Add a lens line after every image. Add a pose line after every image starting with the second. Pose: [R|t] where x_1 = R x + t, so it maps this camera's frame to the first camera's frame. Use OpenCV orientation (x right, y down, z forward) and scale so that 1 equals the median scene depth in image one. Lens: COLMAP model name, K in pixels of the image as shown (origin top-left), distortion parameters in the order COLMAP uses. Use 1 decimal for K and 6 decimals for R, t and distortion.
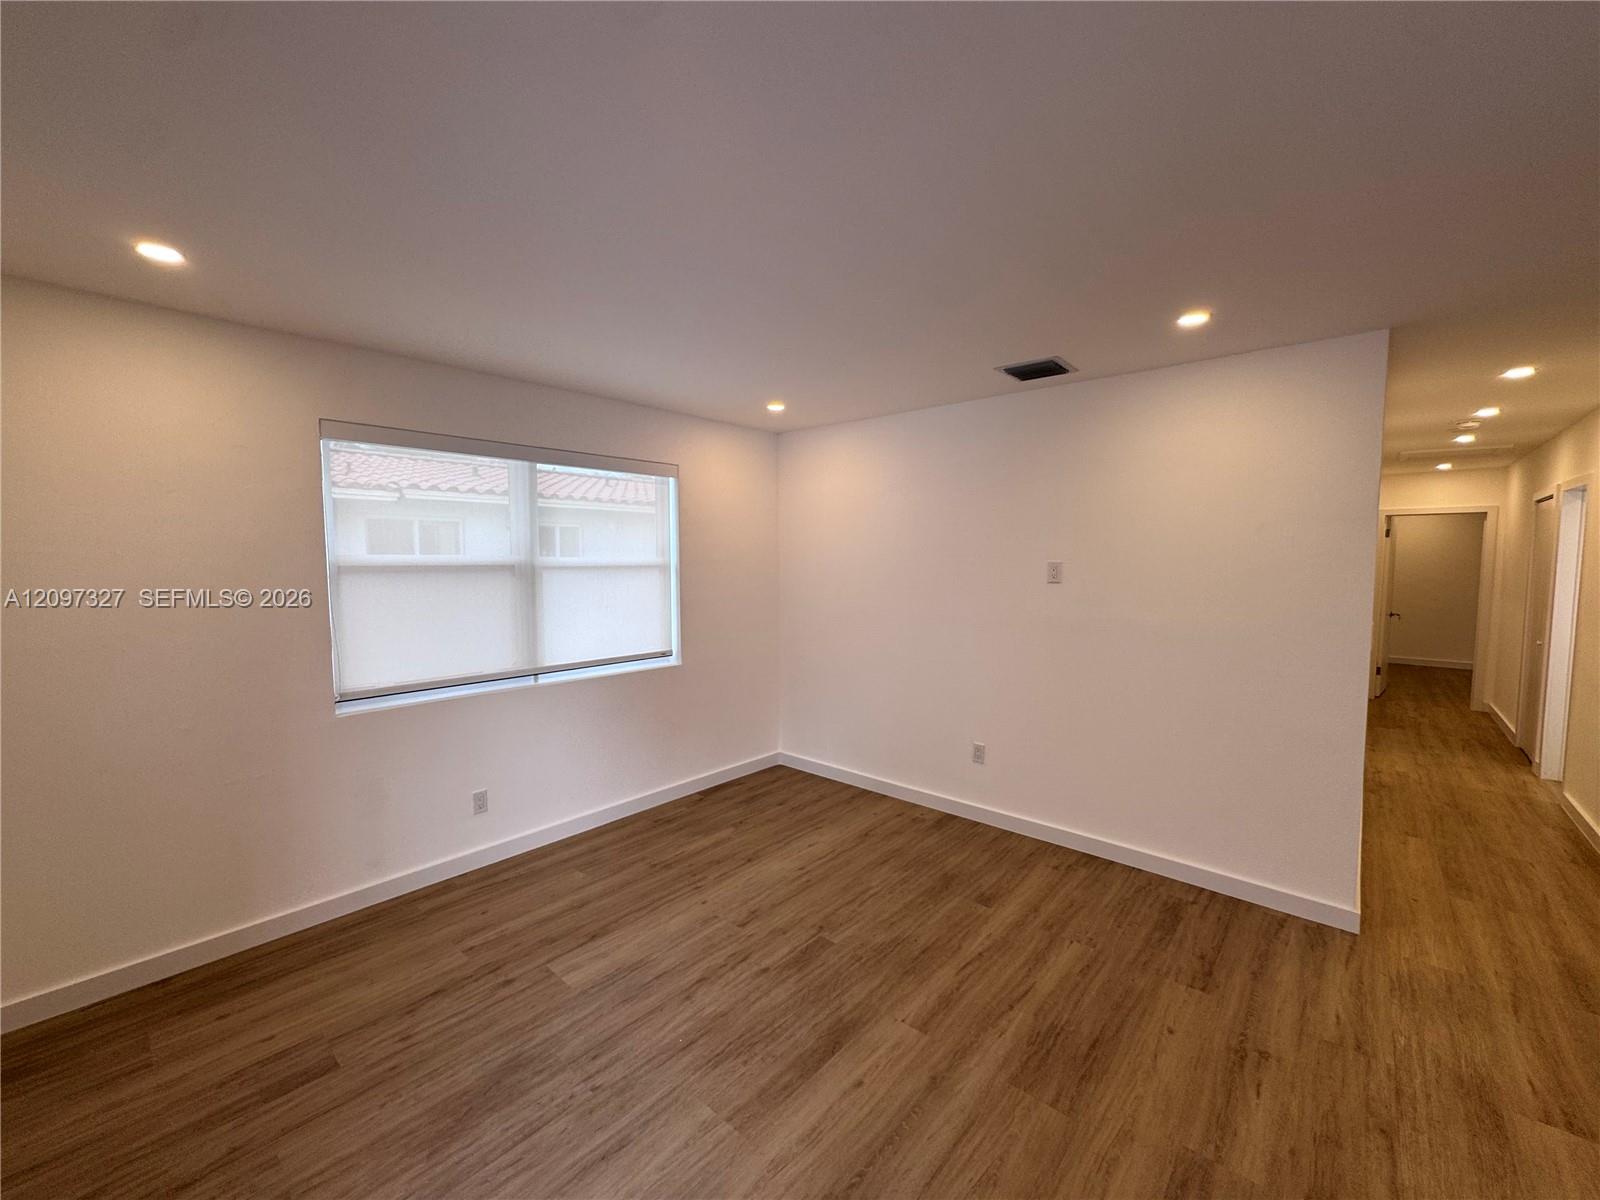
lens RADIAL K [[640.9, 0, 791.2], [0, 640.9, 598.9], [0, 0, 1]] dist [-0.000694, -0.000137]
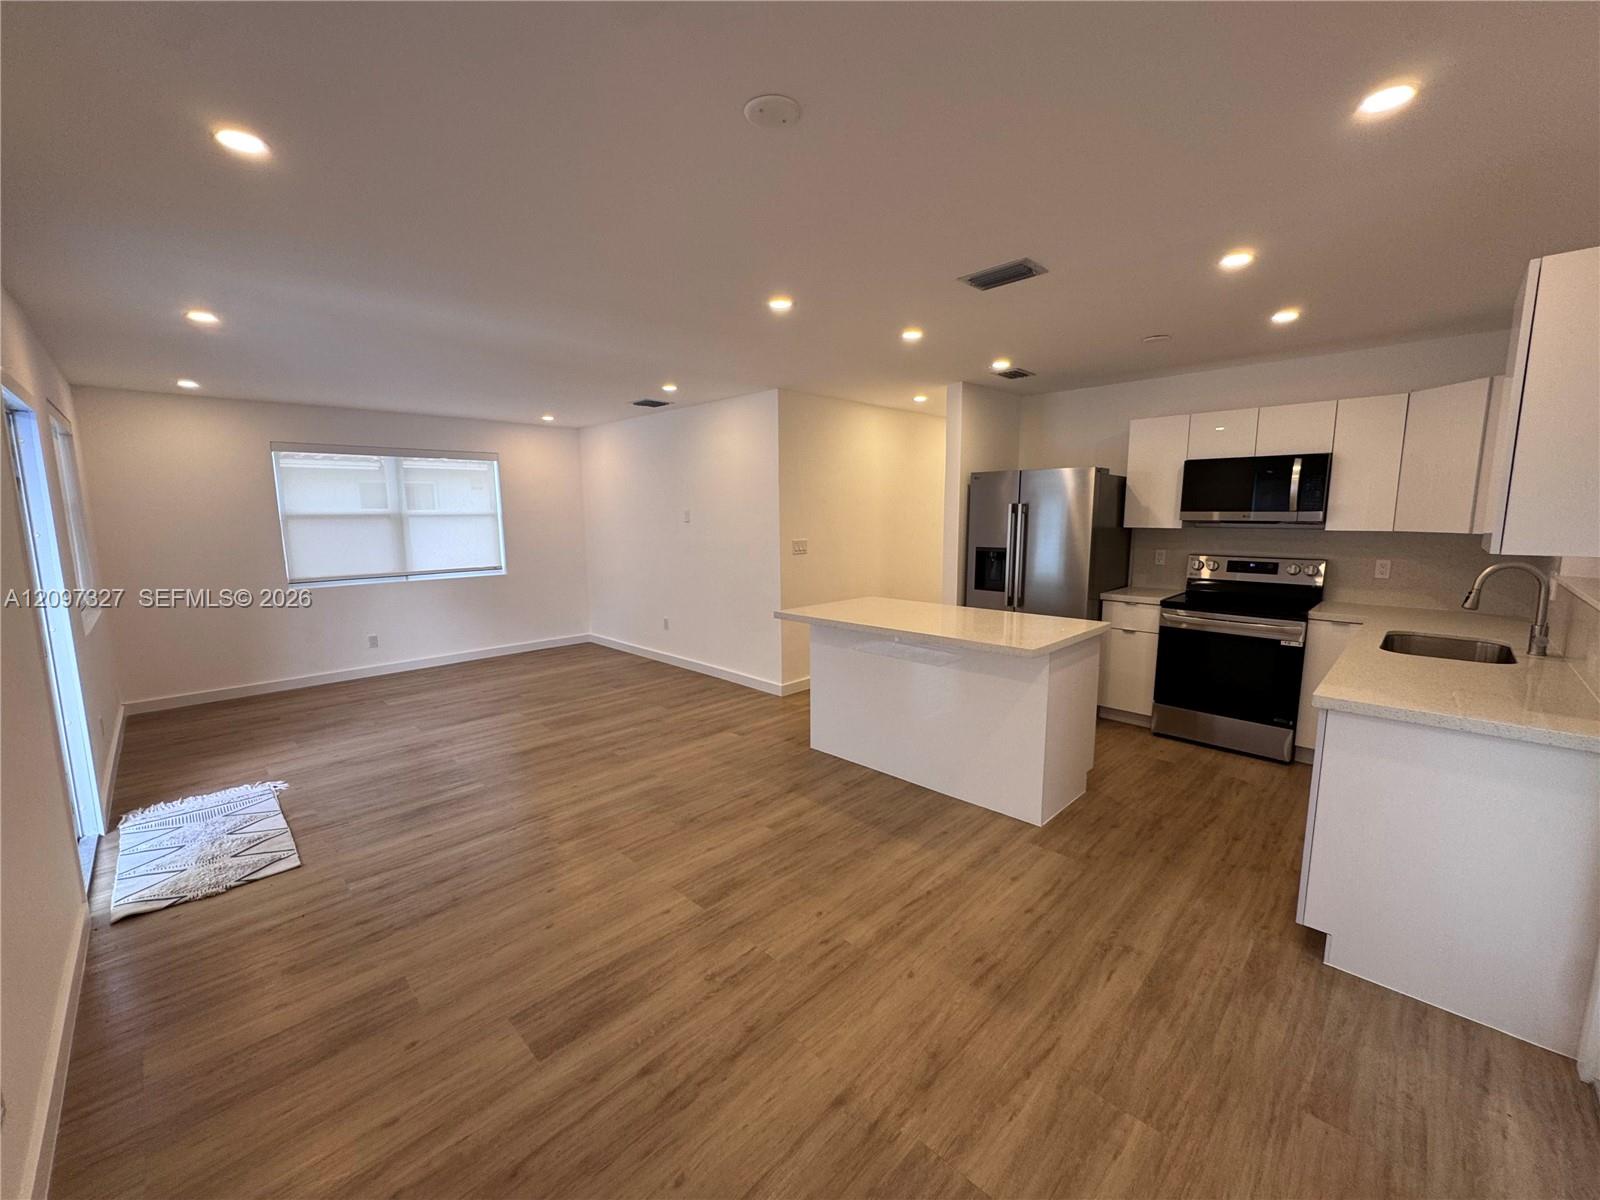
lens RADIAL K [[640.9, 0, 799.9], [0, 640.9, 597.4], [0, 0, 1]] dist [-0.000694, -0.000137]
pose [[0.998742, 0.001304, -0.050125, 0.920943], [0.002229, 0.997518, 0.070370, 0.063632], [0.050093, -0.070394, 0.996261, -0.859861]]
